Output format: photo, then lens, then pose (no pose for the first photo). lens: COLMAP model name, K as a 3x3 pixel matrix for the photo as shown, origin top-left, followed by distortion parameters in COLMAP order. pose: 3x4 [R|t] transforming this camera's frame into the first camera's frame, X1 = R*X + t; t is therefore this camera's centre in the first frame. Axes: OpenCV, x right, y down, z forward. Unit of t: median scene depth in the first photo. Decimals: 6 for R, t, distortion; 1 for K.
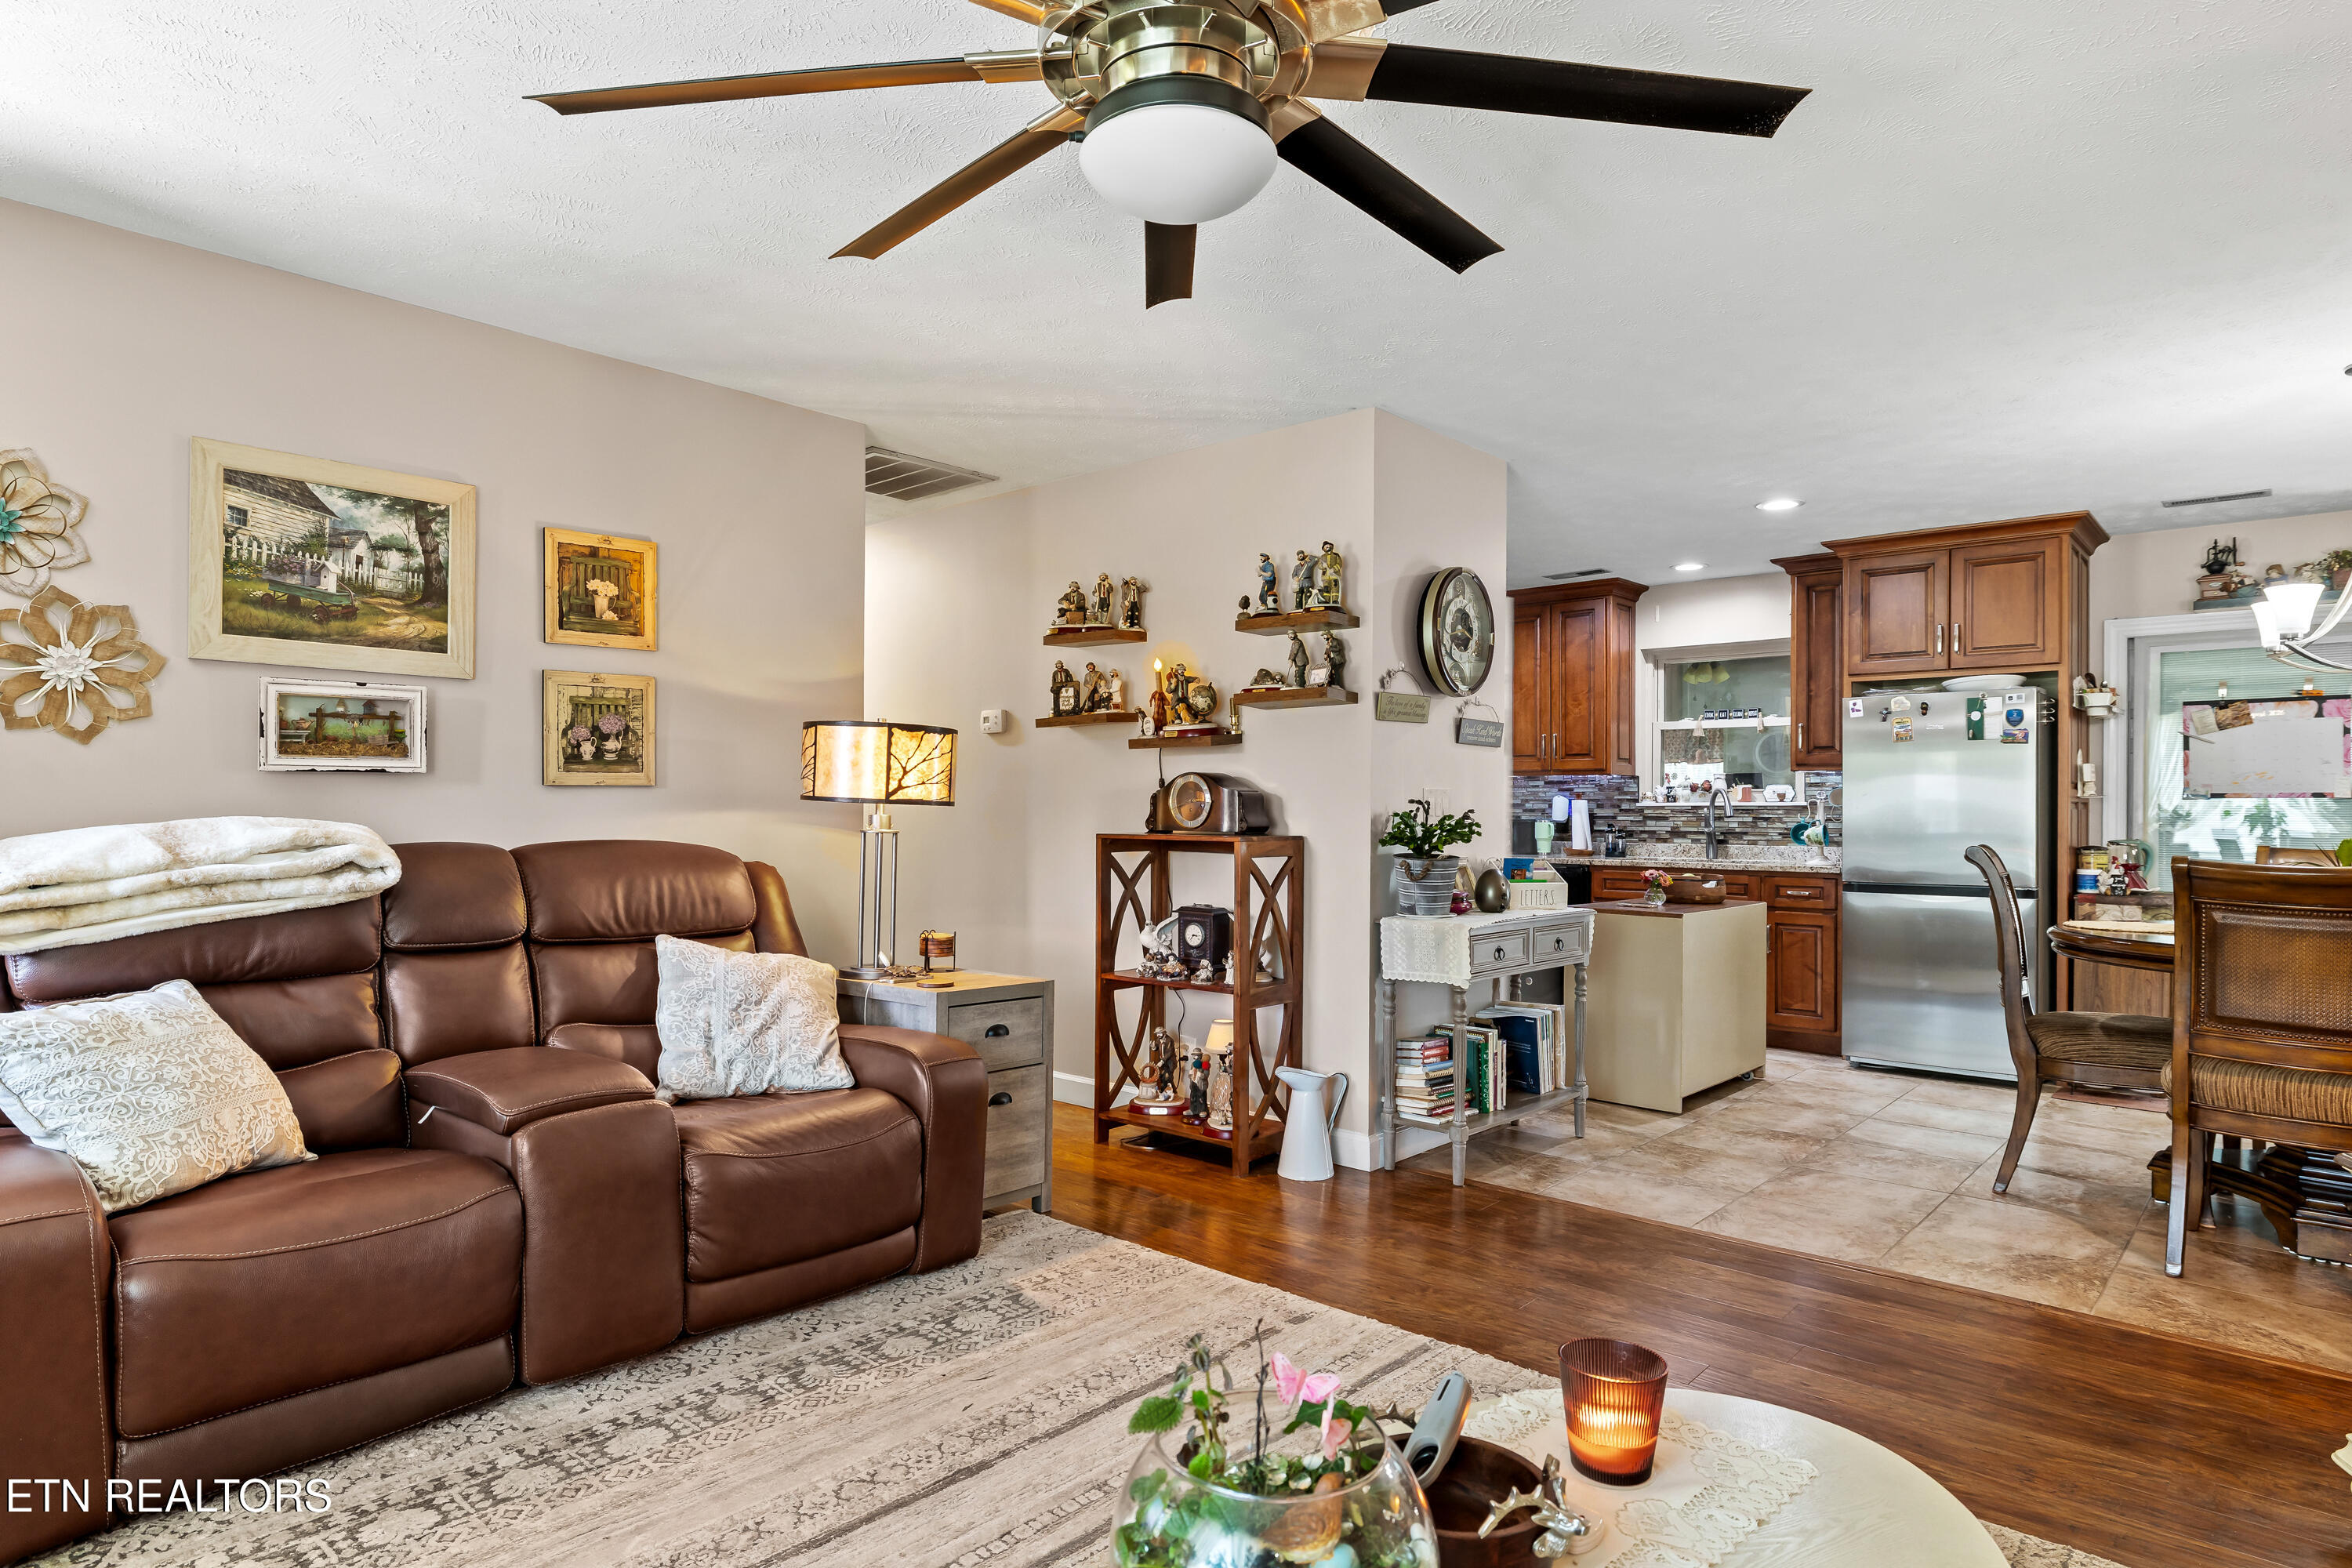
lens RADIAL K [[1305.1, 0, 1182.8], [0, 1305.1, 793.1], [0, 0, 1]] dist [-0.004143, -0.001706]
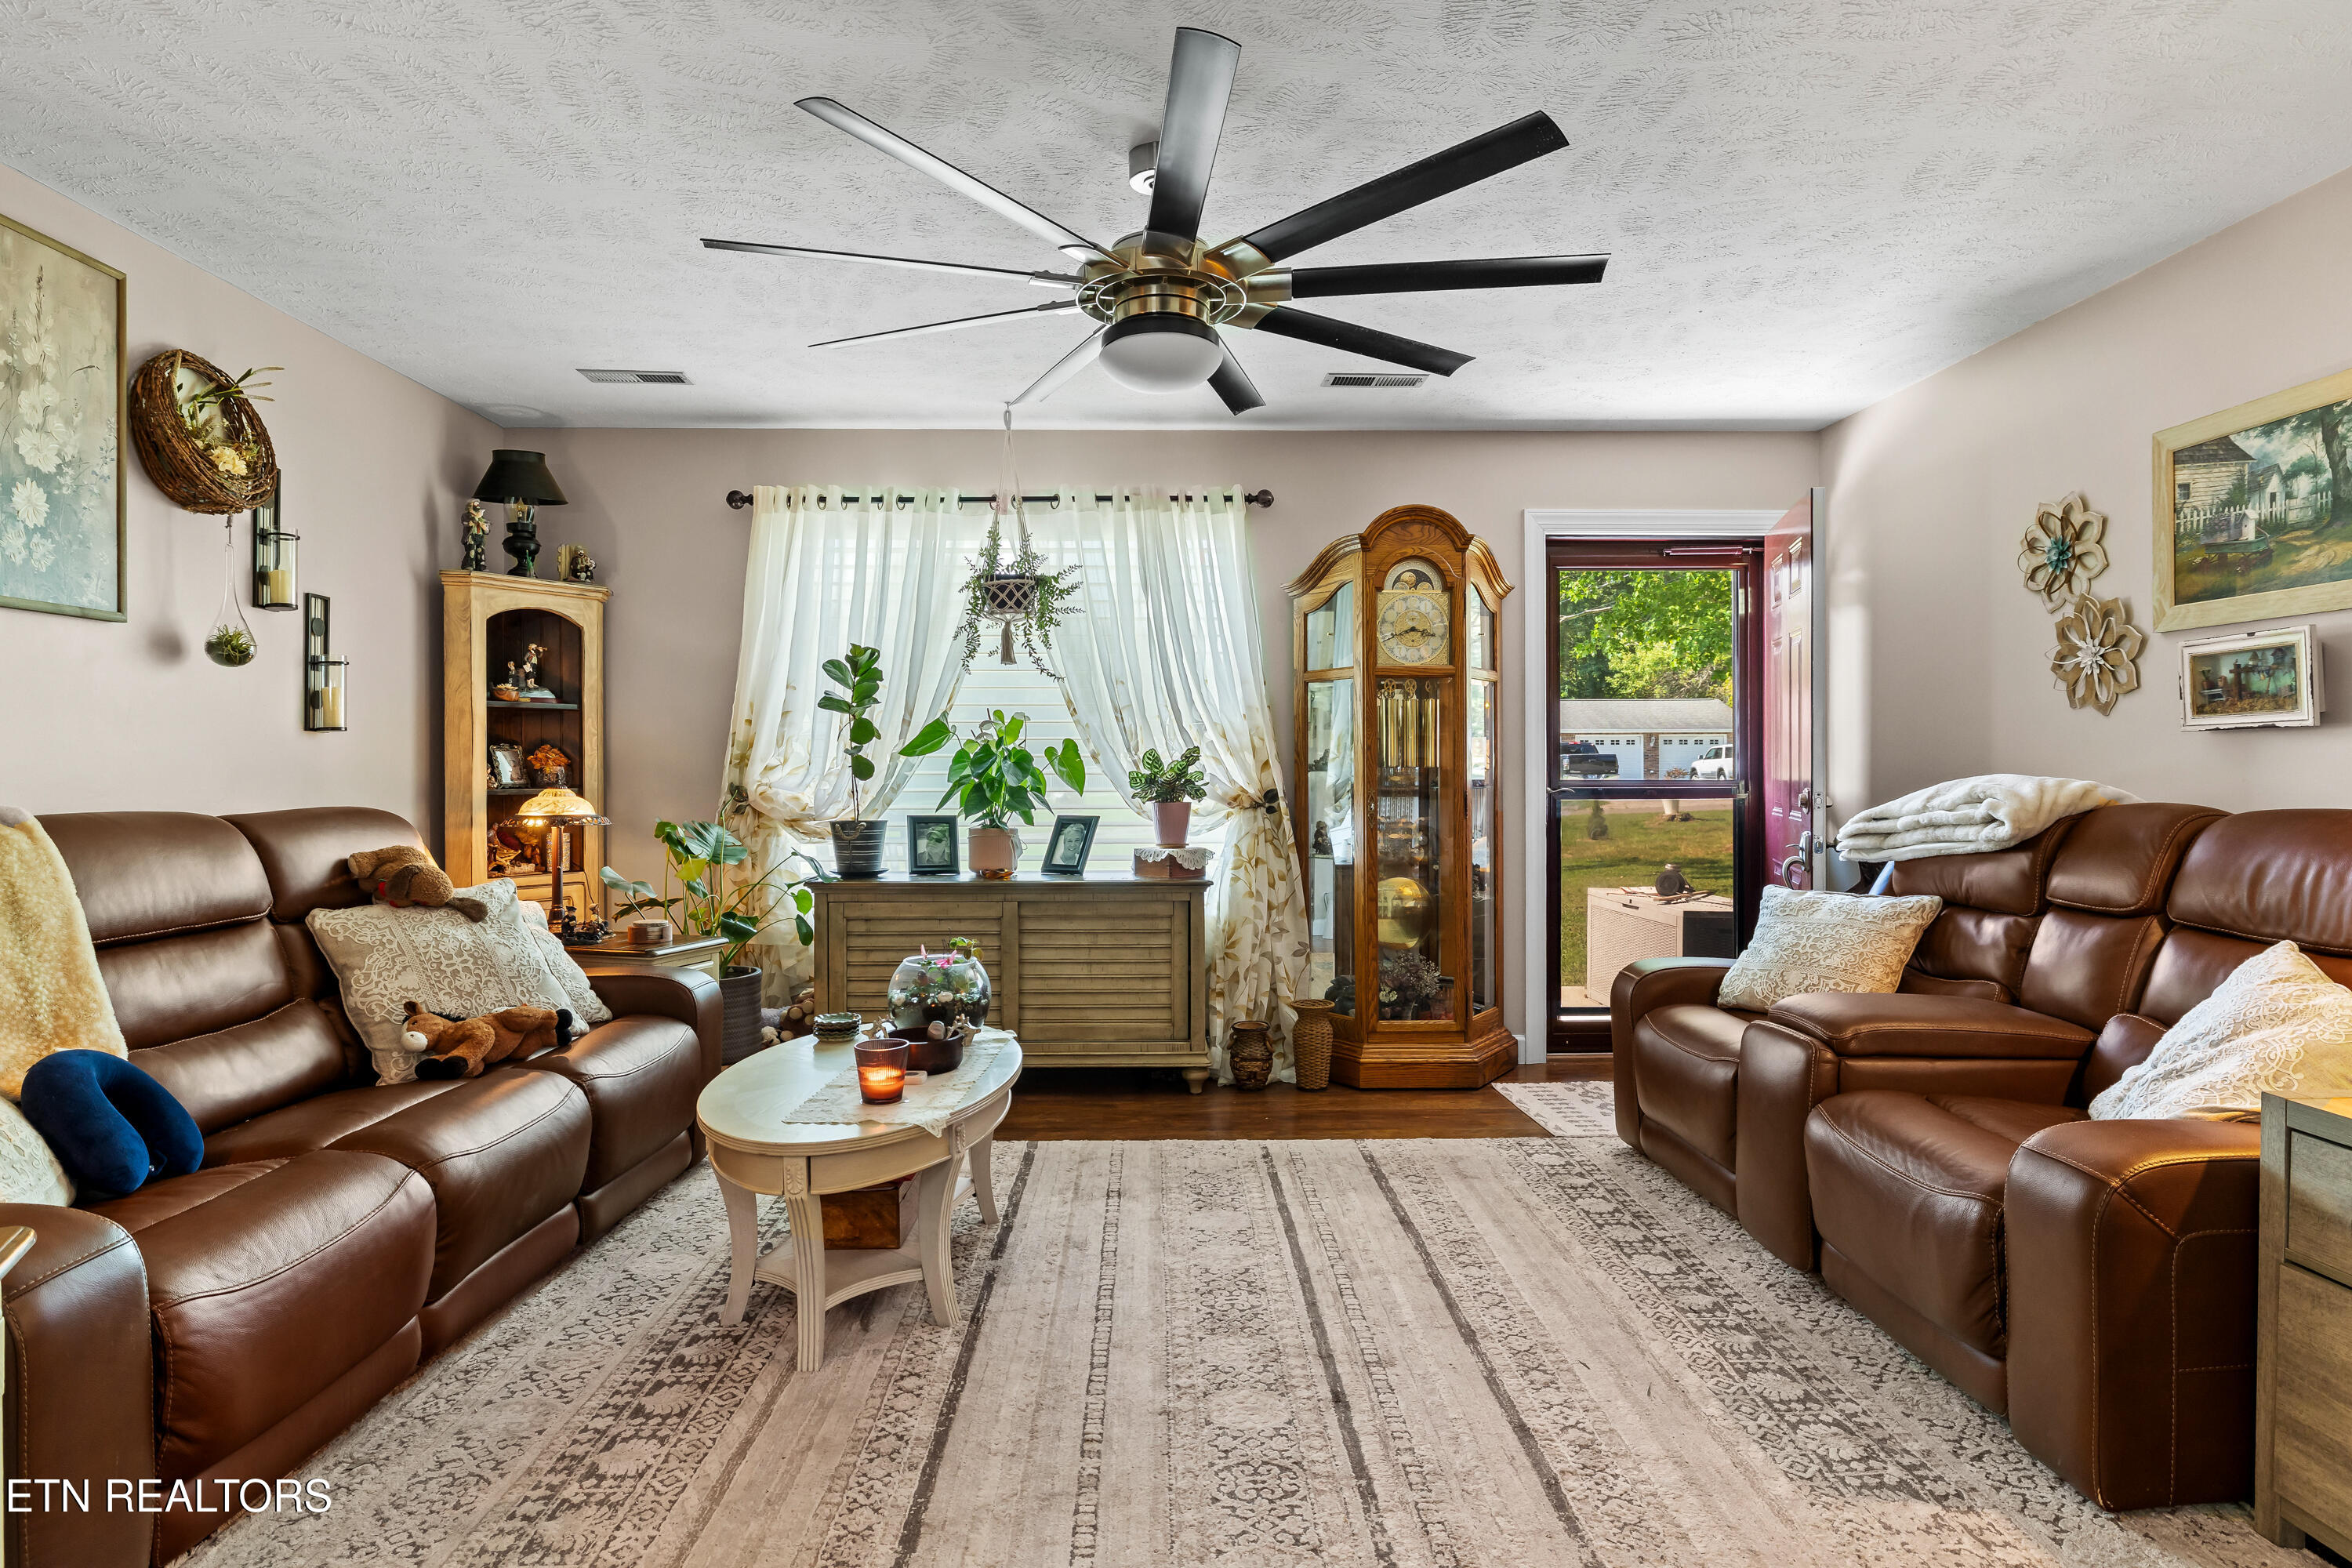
lens RADIAL K [[1305.1, 0, 1180.0], [0, 1305.1, 773.9], [0, 0, 1]] dist [-0.004143, -0.001706]
pose [[-0.729171, -0.002554, -0.684326, 0.591698], [0.003584, 0.999965, -0.007551, 0.021417], [0.684322, -0.007959, -0.729137, 1.212652]]
